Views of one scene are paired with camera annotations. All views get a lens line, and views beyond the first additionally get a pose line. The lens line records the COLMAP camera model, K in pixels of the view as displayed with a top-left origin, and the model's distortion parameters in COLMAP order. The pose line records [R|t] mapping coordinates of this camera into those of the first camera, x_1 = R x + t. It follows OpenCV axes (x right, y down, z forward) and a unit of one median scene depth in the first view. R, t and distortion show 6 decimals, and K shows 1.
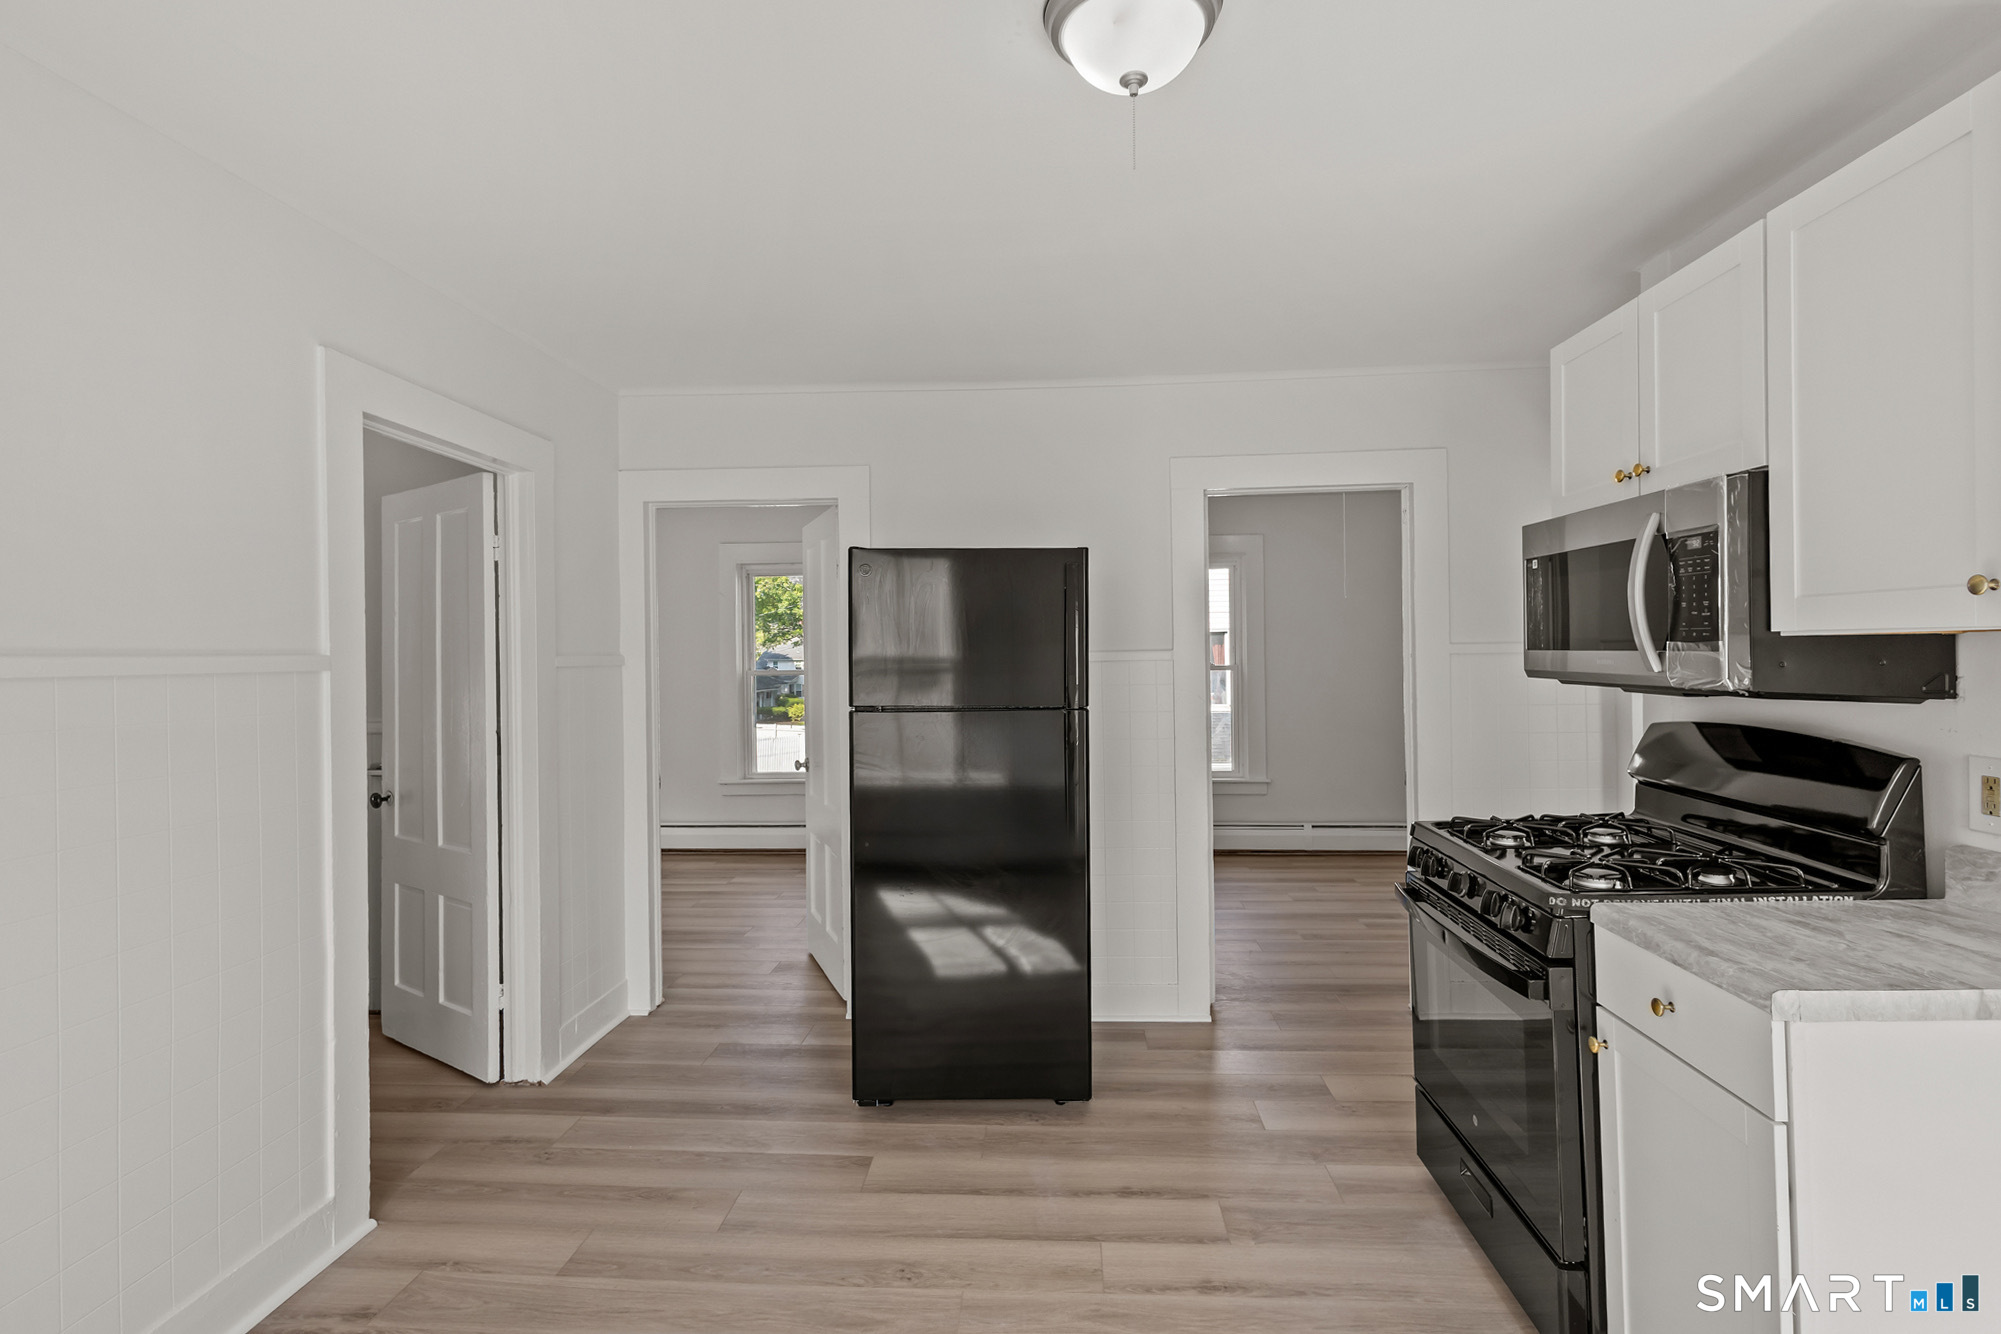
lens RADIAL K [[964.9, 0, 1002.9], [0, 964.9, 649.8], [0, 0, 1]] dist [0.006834, -0.000008]
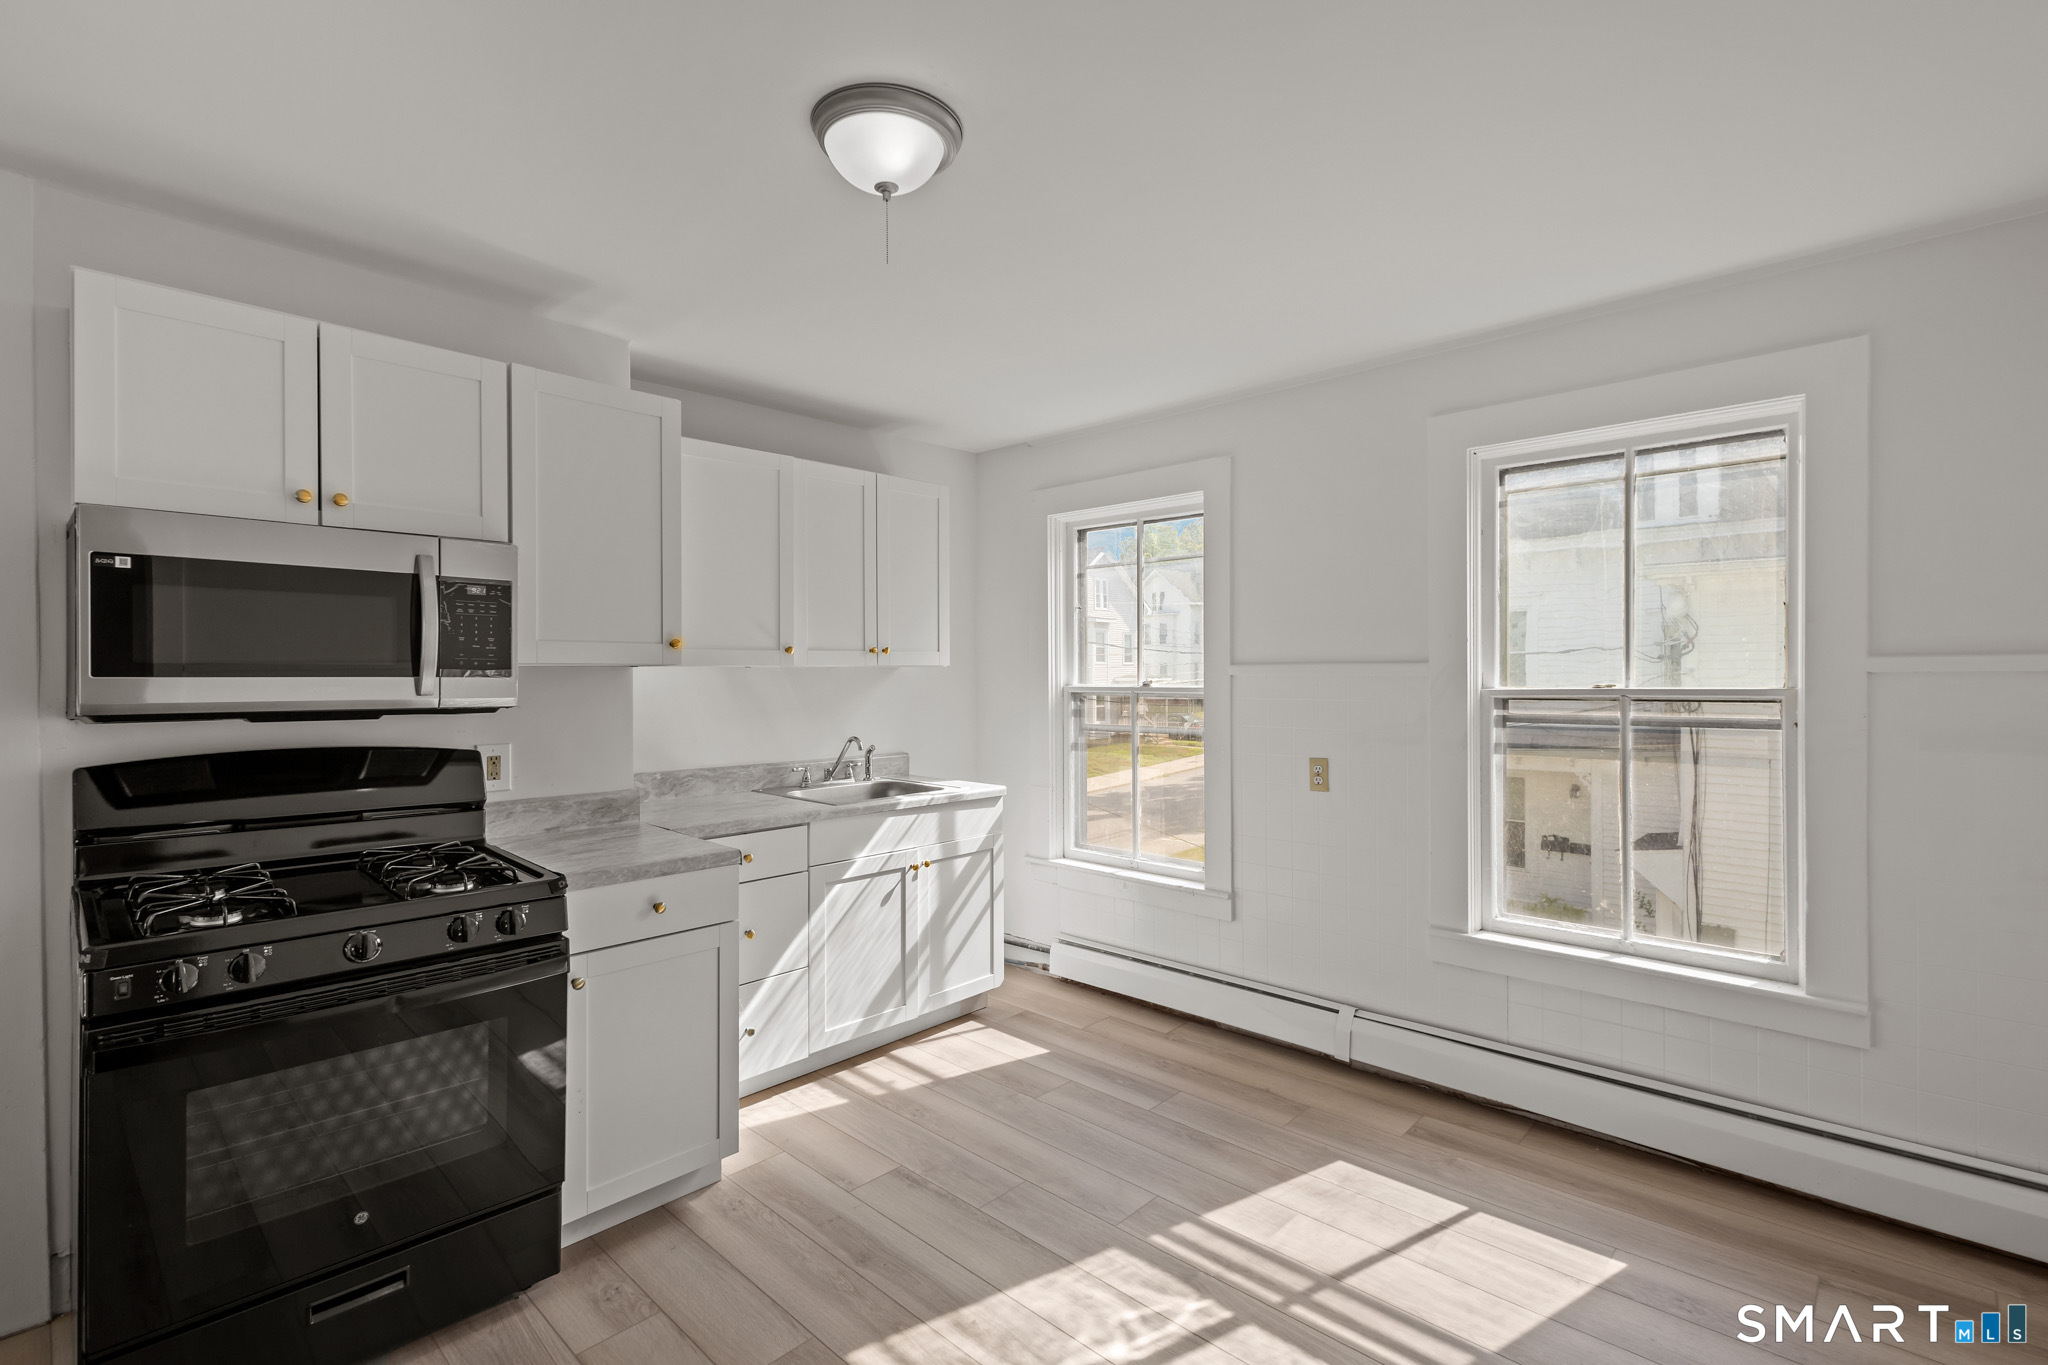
lens RADIAL K [[907.7, 0, 1019.8], [0, 907.7, 685.2], [0, 0, 1]] dist [0.000963, 0.000005]
pose [[-0.779973, 0.008755, 0.625752, -0.417054], [0.010093, 0.999948, -0.001409, 0.015296], [-0.625732, 0.005217, -0.780021, 1.101987]]
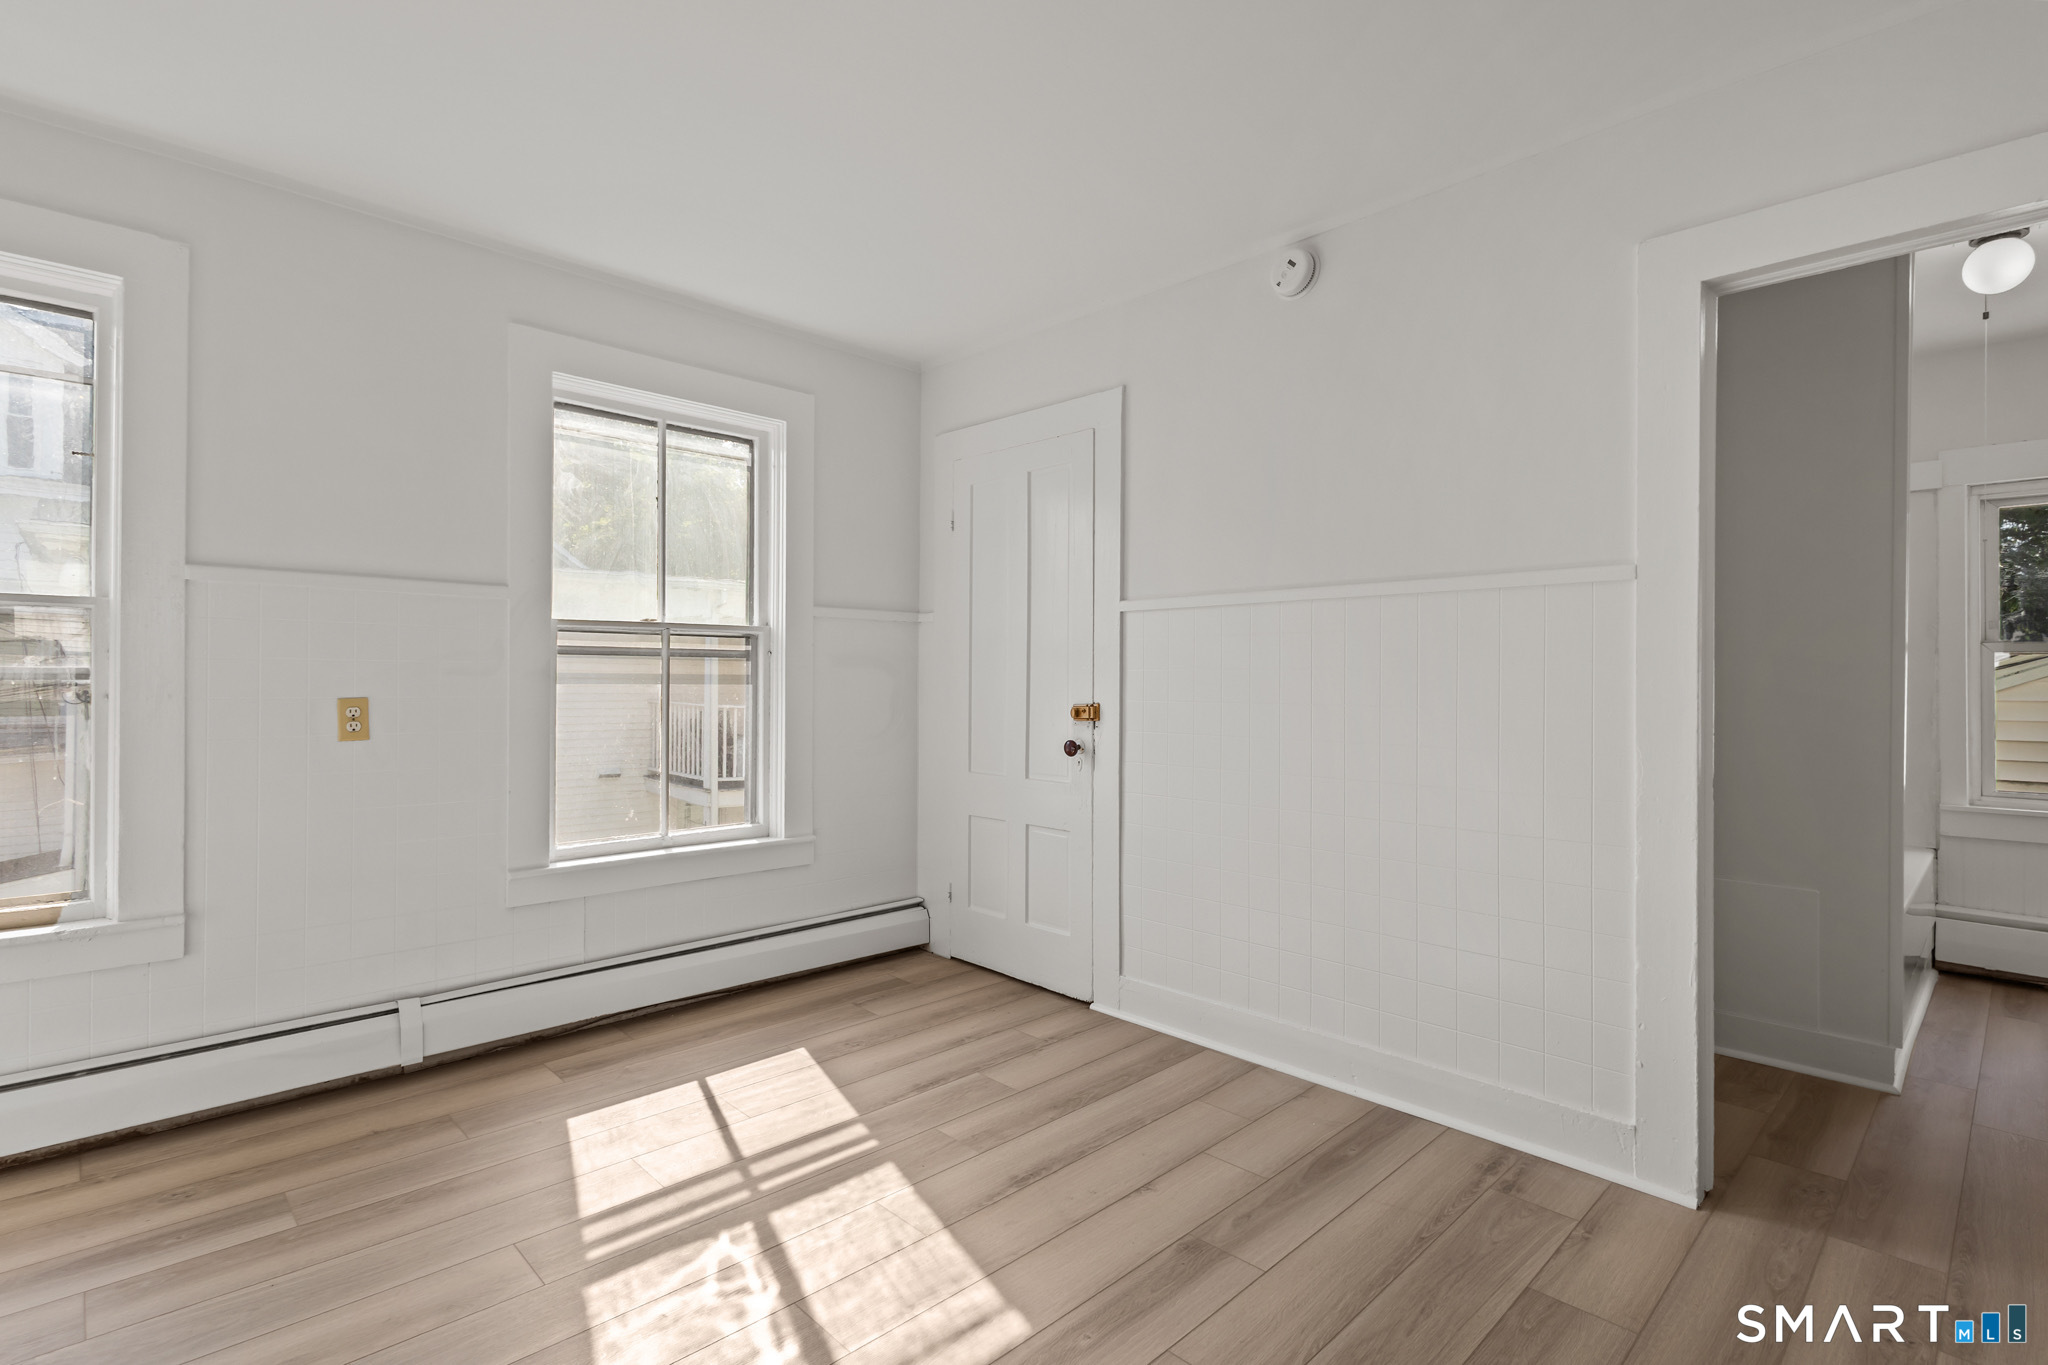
lens RADIAL K [[964.8, 0, 1035.1], [0, 964.8, 679.0], [0, 0, 1]] dist [-0.001698, -0.001139]
pose [[-0.660855, 0.005621, -0.750492, 0.387234], [0.005512, 0.999981, 0.002635, 0.105372], [0.750493, -0.002395, -0.660874, 1.090168]]
